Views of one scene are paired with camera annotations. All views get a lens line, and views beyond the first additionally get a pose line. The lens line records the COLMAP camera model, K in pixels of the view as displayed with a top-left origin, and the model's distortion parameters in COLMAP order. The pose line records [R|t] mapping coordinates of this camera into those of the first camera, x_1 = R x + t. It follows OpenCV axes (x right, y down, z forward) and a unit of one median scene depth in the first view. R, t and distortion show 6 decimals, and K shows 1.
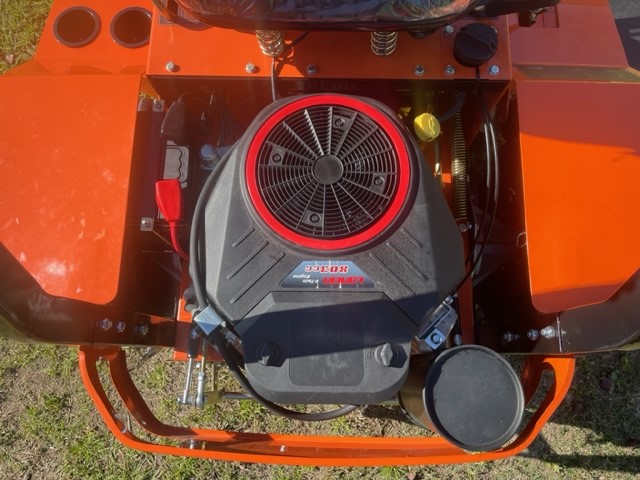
lens RADIAL K [[487.6, 0, 321.8], [0, 487.6, 243.3], [0, 0, 1]] dist [0.076518, -0.105308]
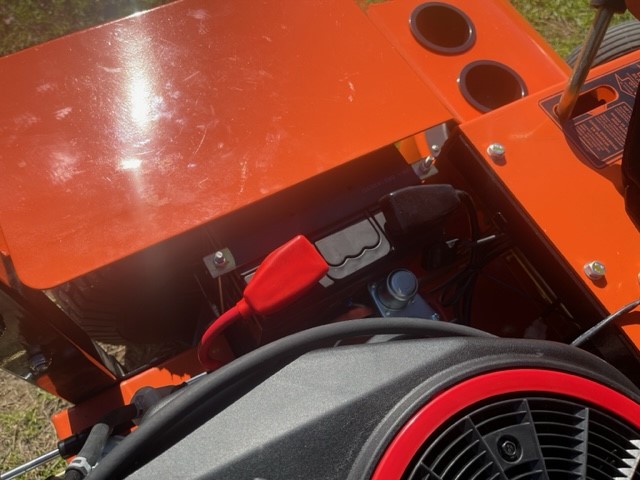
lens RADIAL K [[487.6, 0, 321.8], [0, 487.6, 243.3], [0, 0, 1]] dist [0.076518, -0.105308]
pose [[0.516695, 0.802842, -0.297441, -0.182088], [-0.854085, 0.507560, -0.113673, -0.085649], [0.059707, 0.312774, 0.947949, 0.565780]]
